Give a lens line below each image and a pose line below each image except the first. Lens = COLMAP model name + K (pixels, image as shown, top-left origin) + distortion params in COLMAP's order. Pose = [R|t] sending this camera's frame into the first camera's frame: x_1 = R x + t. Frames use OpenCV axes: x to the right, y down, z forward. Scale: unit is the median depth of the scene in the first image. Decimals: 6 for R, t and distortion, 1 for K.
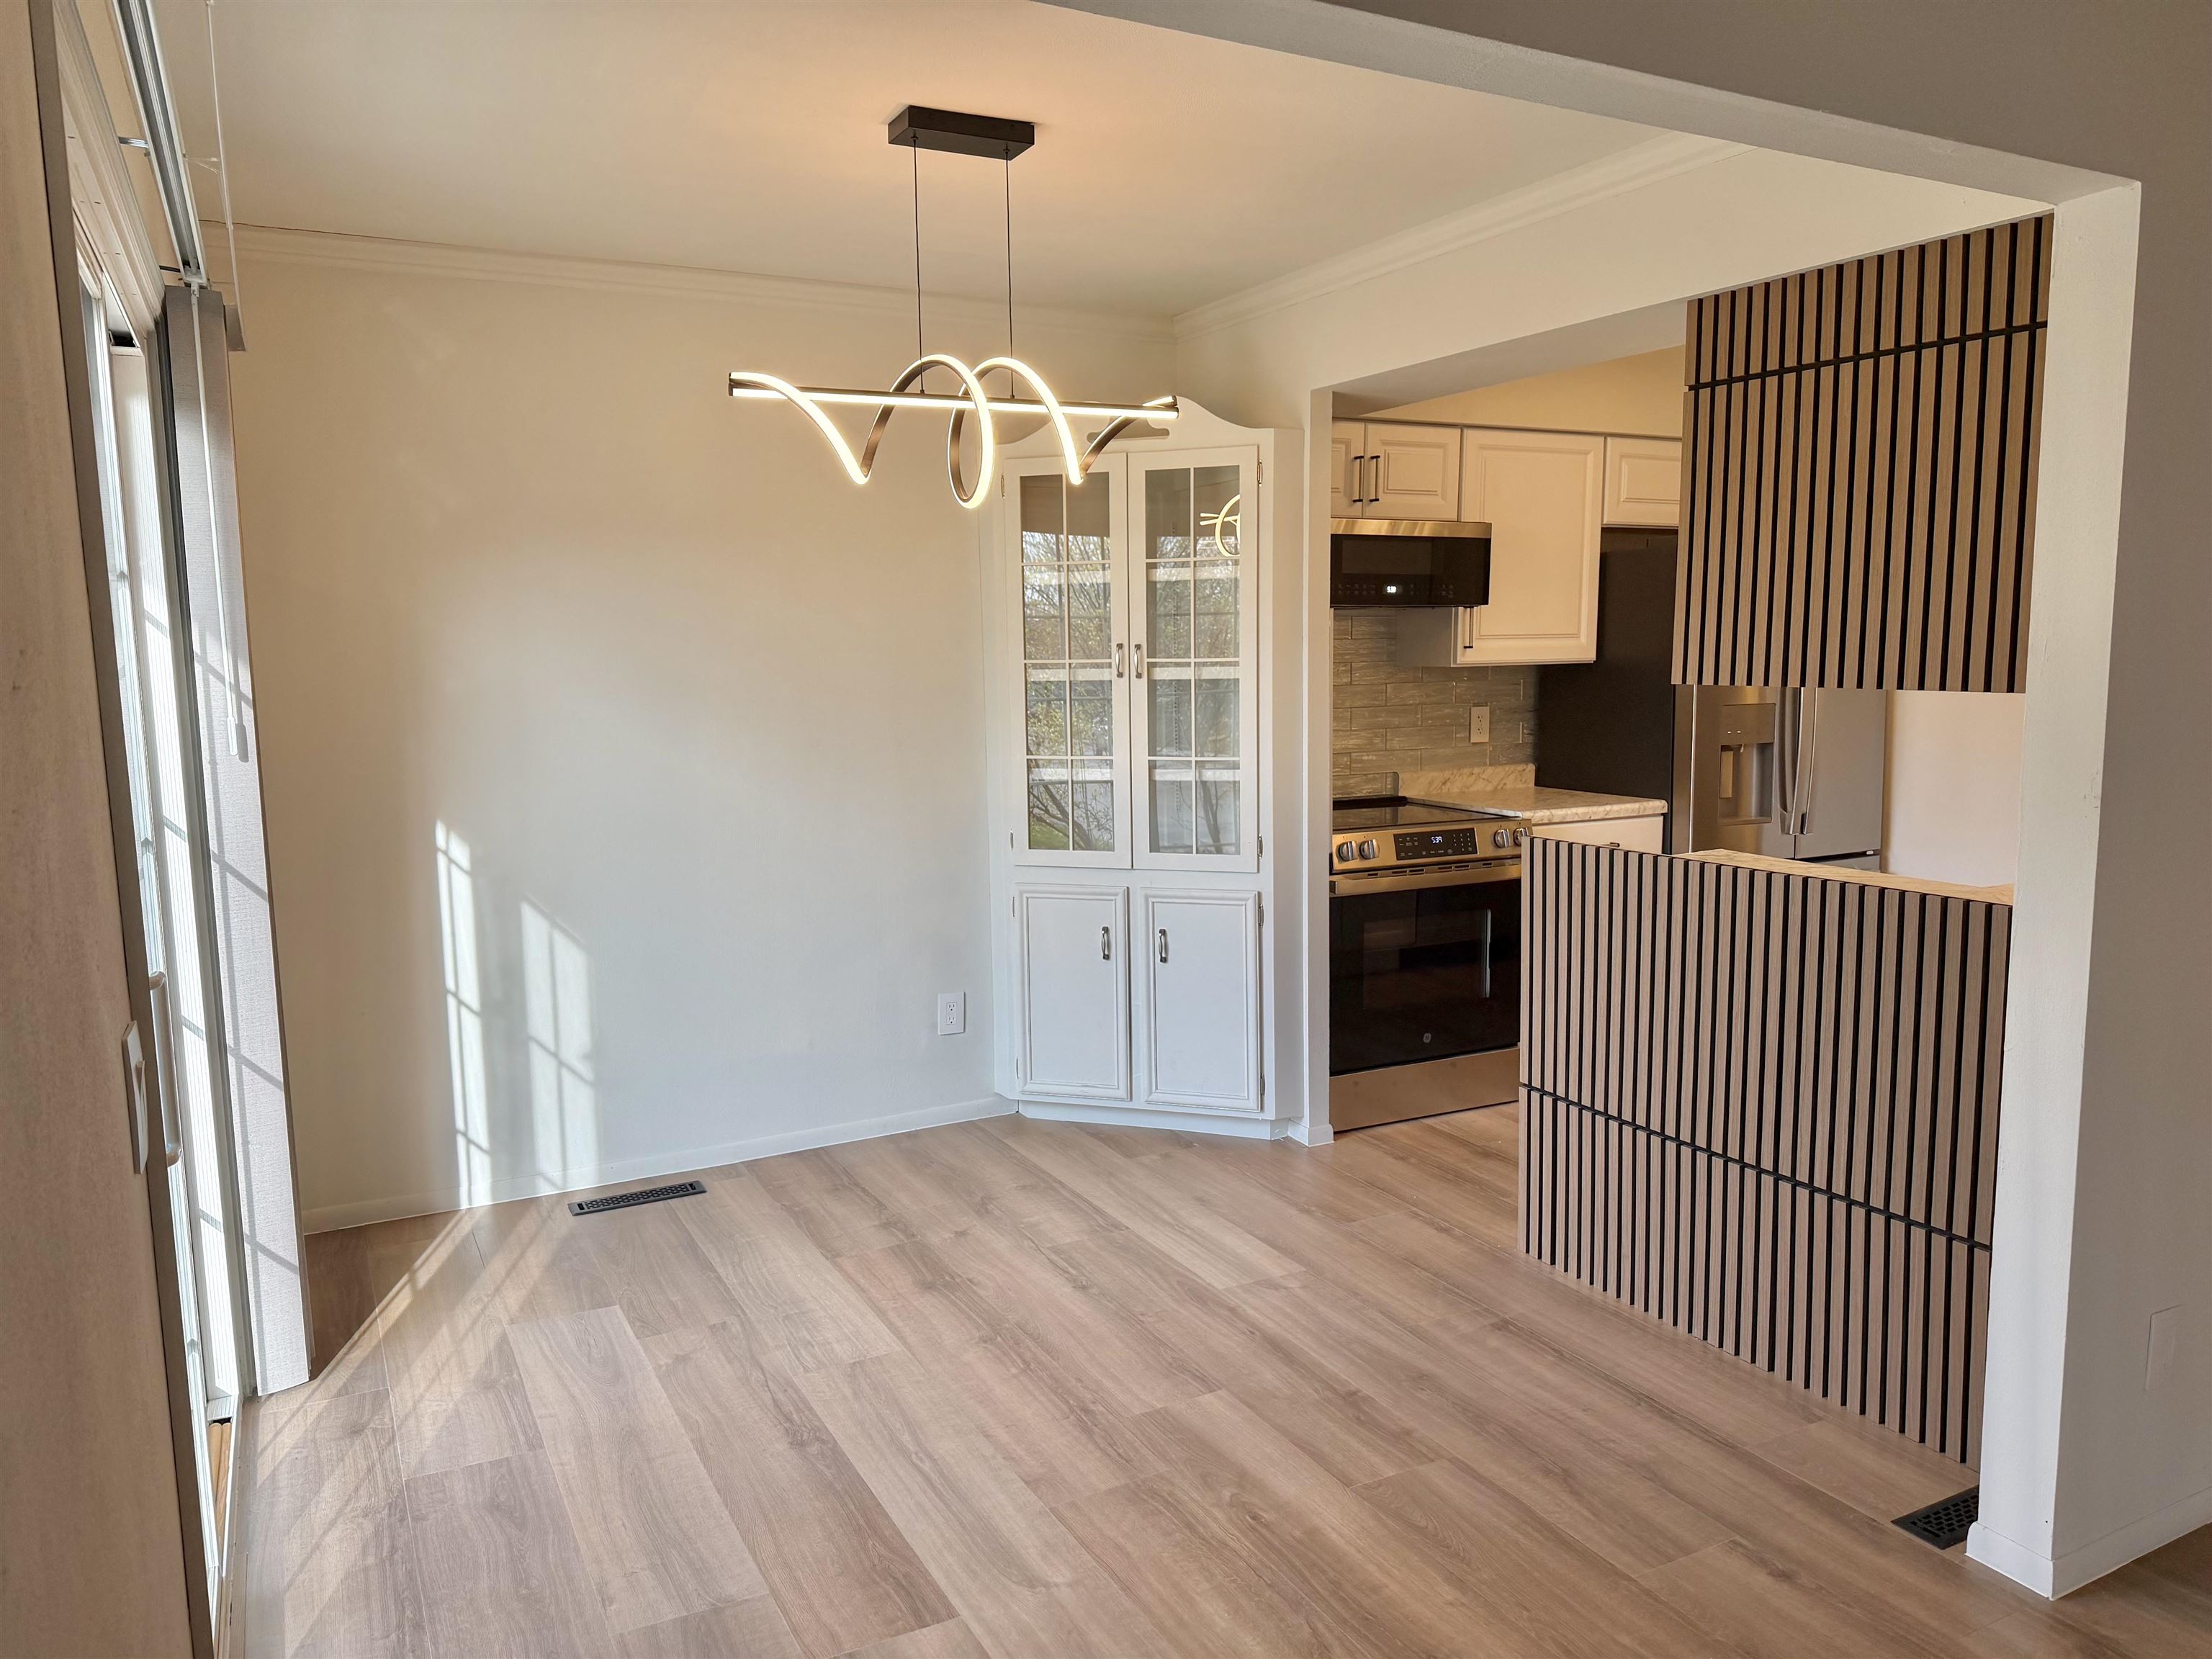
lens RADIAL K [[1542.9, 0, 1100.2], [0, 1542.9, 826.7], [0, 0, 1]] dist [0.207639, -0.347834]
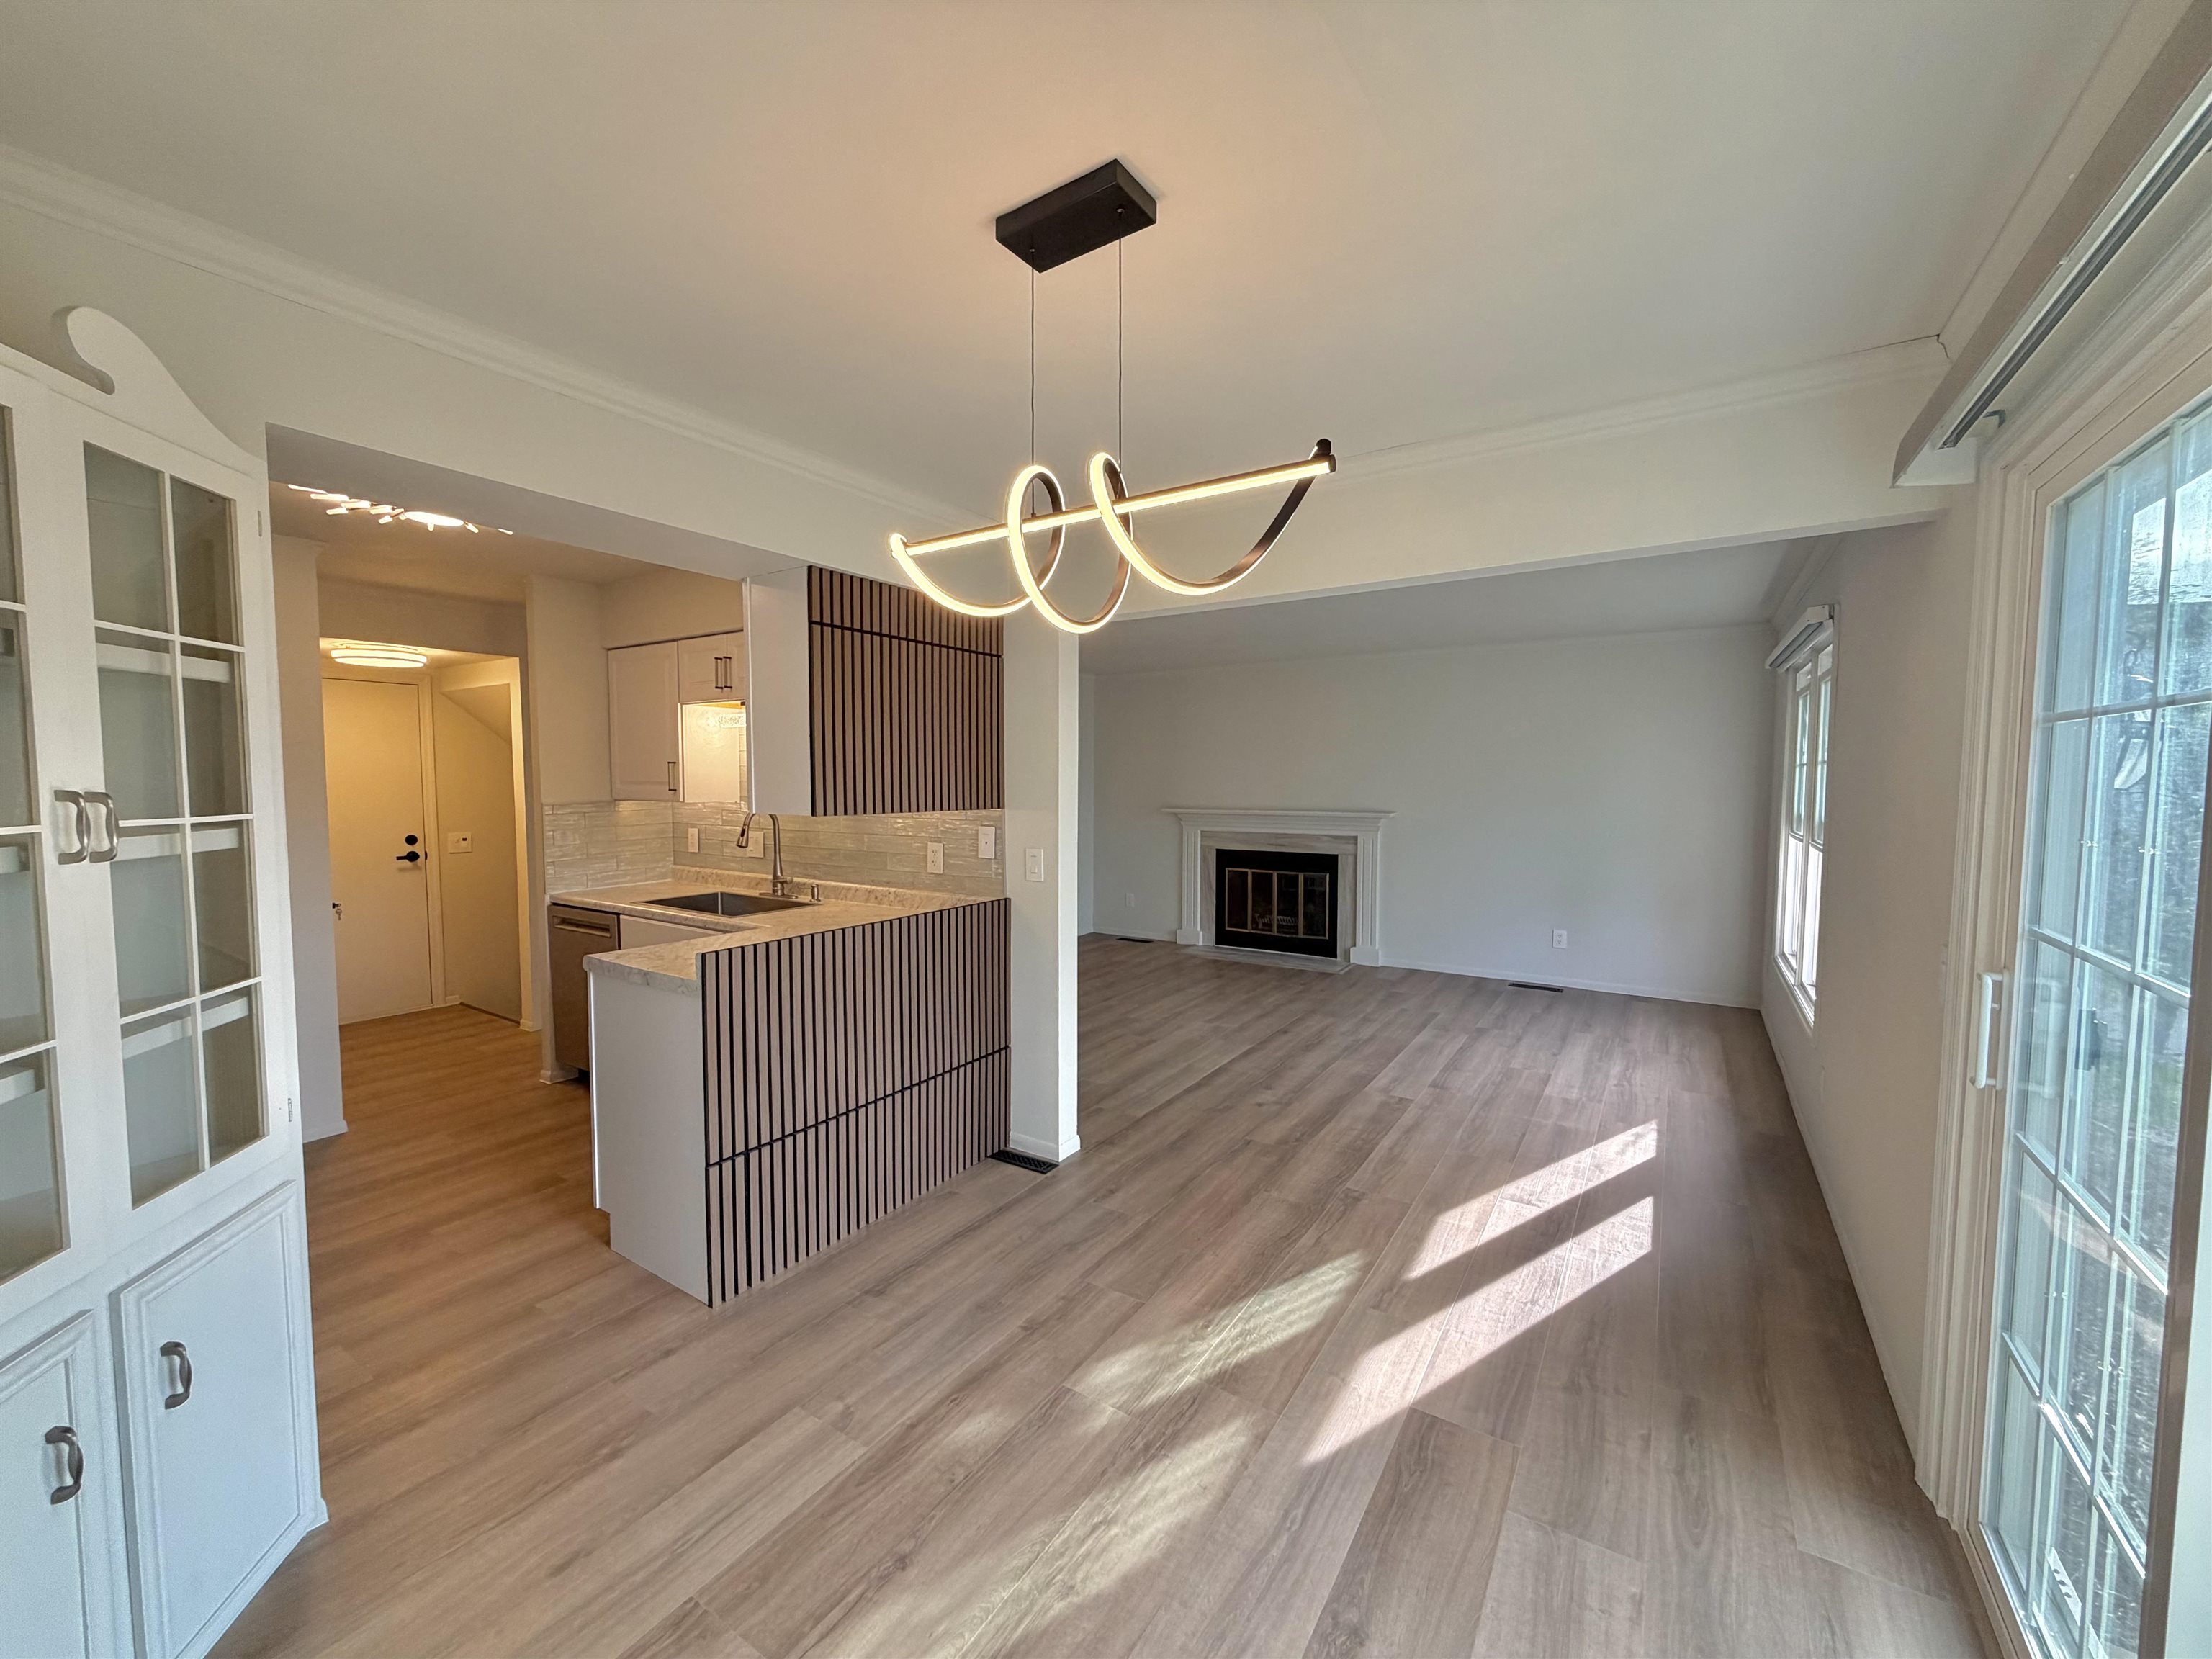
lens RADIAL K [[878.9, 0, 1102.0], [0, 878.9, 831.8], [0, 0, 1]] dist [-0.000598, -0.000109]
pose [[-0.483684, -0.039424, 0.874354, -0.431002], [0.113385, 0.987744, 0.107260, -0.117779], [-0.867867, 0.151018, -0.473286, 1.018307]]
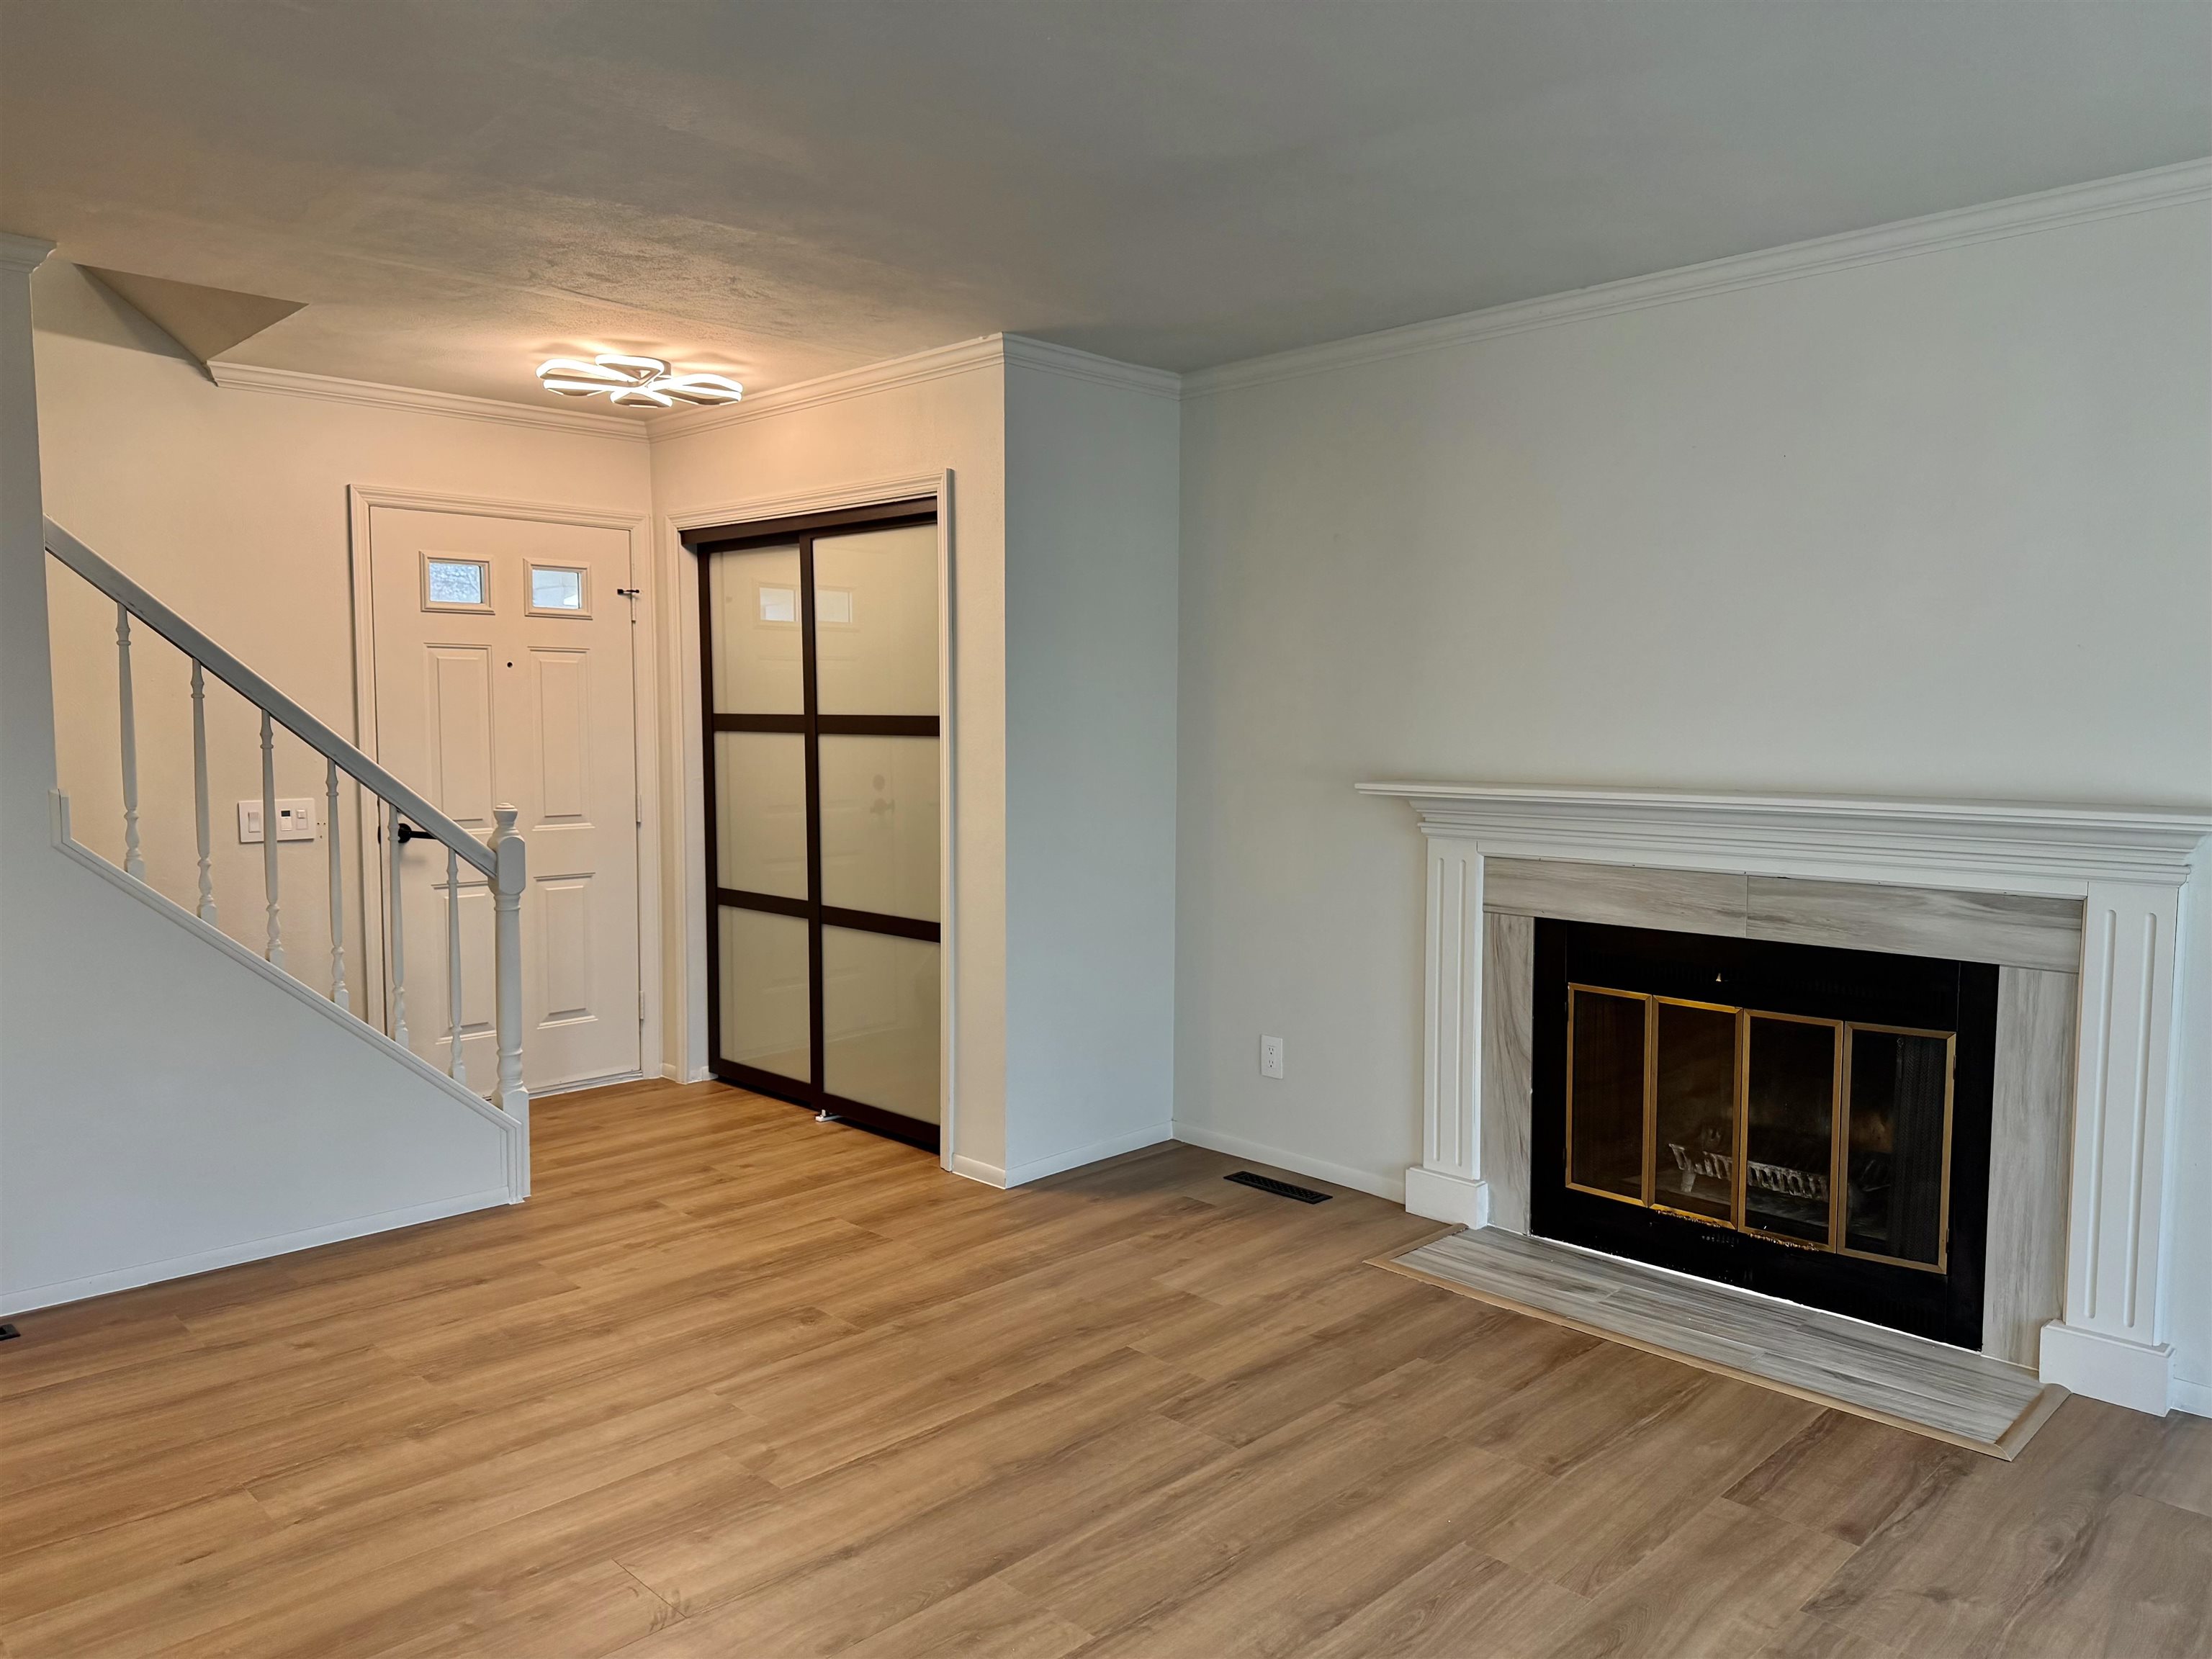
lens RADIAL K [[1557.5, 0, 1106.0], [0, 1557.5, 829.5], [0, 0, 1]] dist [0.000986, -0.006771]
pose [[-0.291465, -0.061703, 0.954589, 0.275714], [0.118864, 0.987847, 0.100145, -0.033671], [-0.949168, 0.142655, -0.280588, 0.413094]]
